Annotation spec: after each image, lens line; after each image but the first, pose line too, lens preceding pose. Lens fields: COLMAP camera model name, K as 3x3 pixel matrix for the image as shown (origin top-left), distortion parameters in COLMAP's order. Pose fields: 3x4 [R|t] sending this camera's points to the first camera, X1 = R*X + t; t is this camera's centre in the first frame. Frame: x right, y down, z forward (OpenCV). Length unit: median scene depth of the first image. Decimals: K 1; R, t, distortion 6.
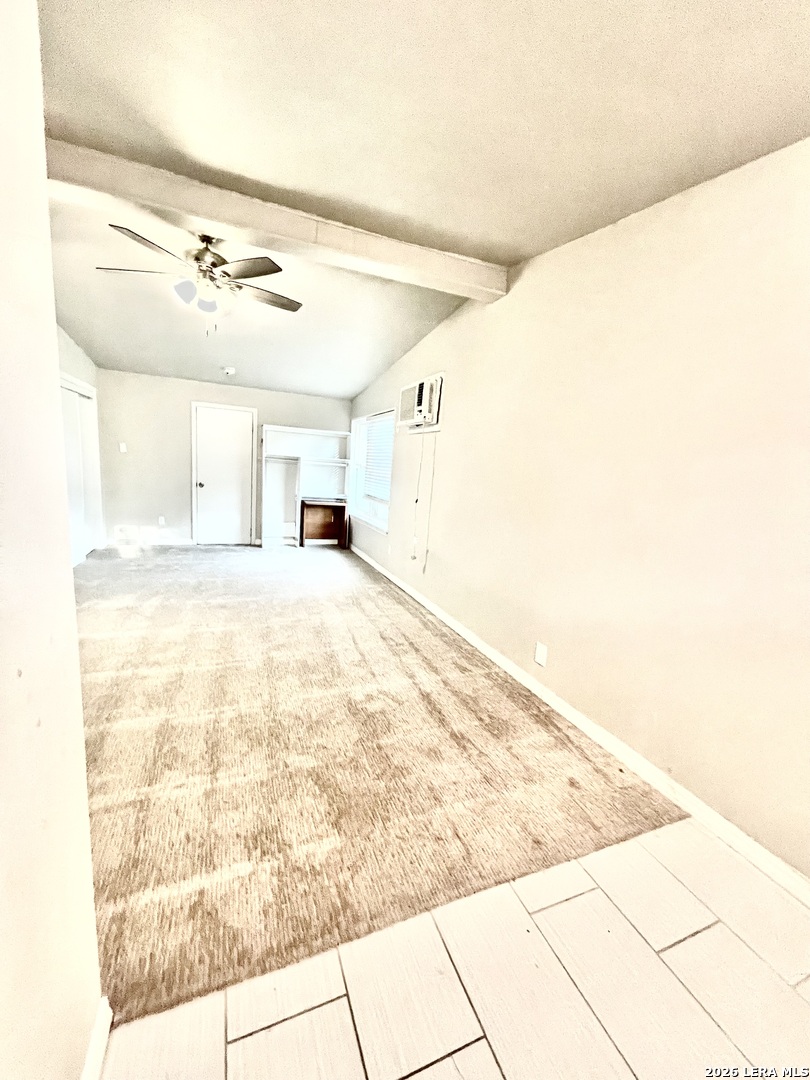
lens RADIAL K [[434.8, 0, 399.0], [0, 434.8, 535.5], [0, 0, 1]] dist [0.008119, -0.001840]
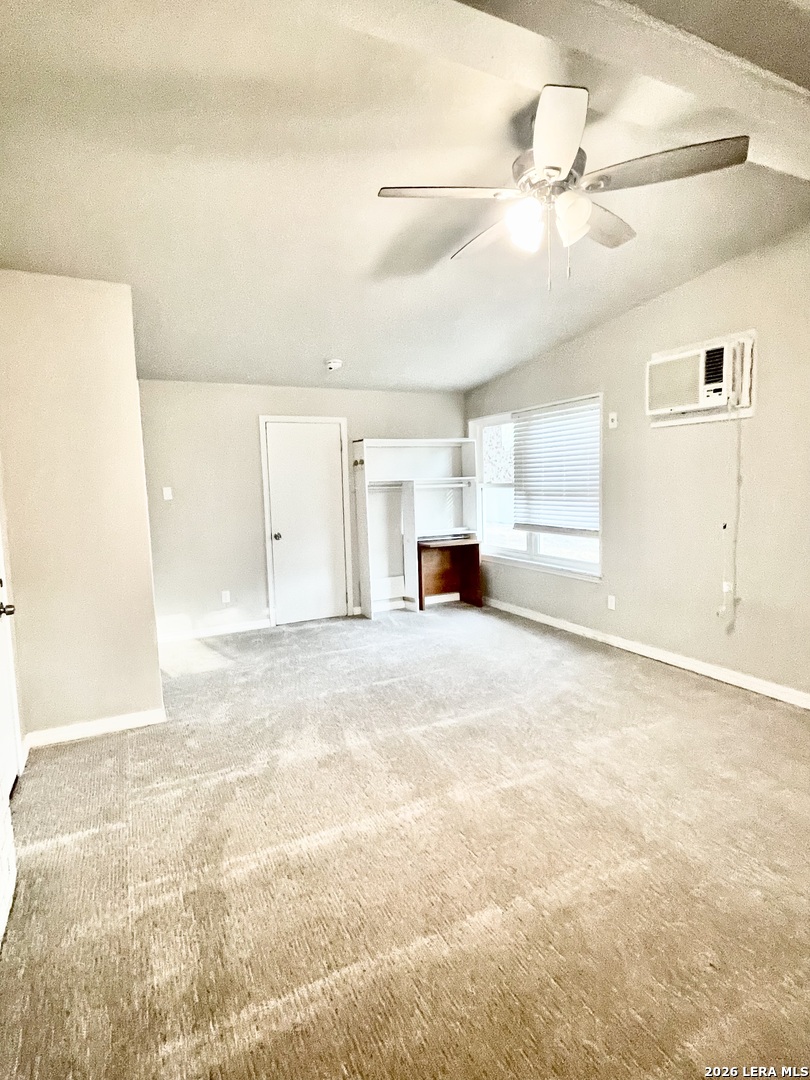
lens RADIAL K [[563.9, 0, 400.1], [0, 563.9, 529.4], [0, 0, 1]] dist [-0.000666, 0.000565]
pose [[0.991684, -0.107972, 0.070038, -0.500666], [0.112648, 0.991397, -0.066647, -0.072578], [-0.062239, 0.073983, 0.995315, 0.190928]]
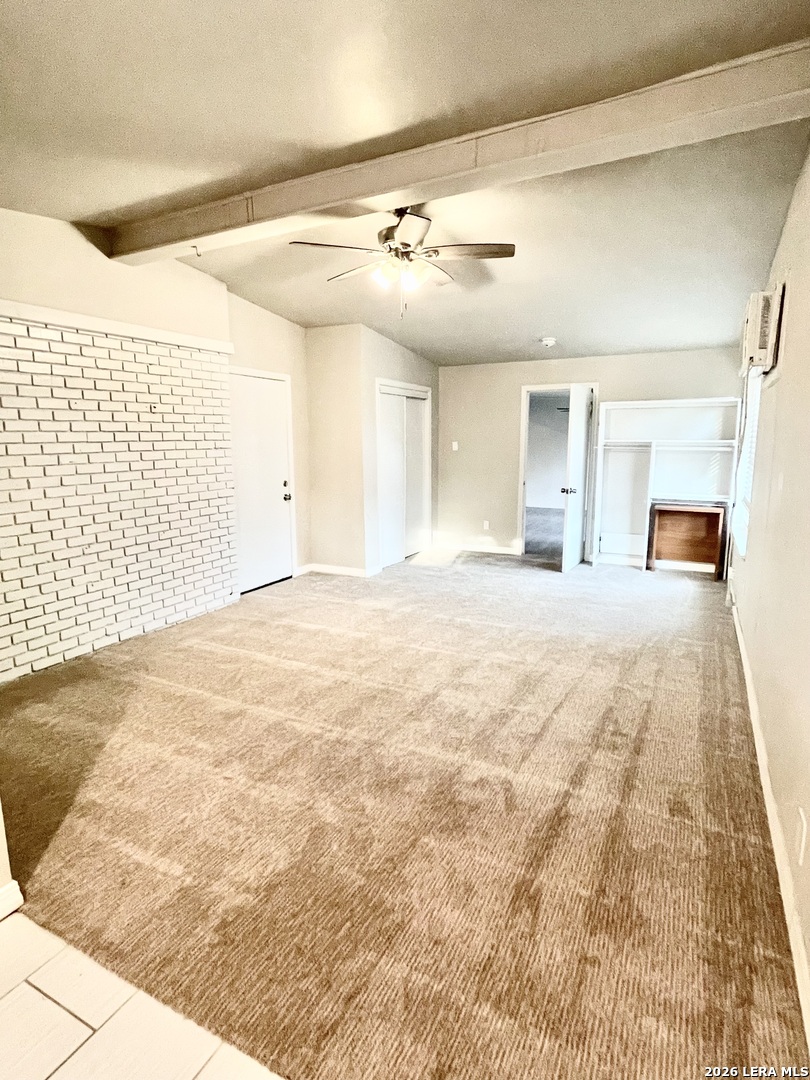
lens RADIAL K [[563.9, 0, 403.2], [0, 563.9, 529.9], [0, 0, 1]] dist [-0.000666, 0.000565]
pose [[0.654260, 0.046859, -0.754817, 0.319400], [-0.073818, 0.997270, -0.002074, -0.012594], [0.752659, 0.057076, 0.655932, 0.180438]]
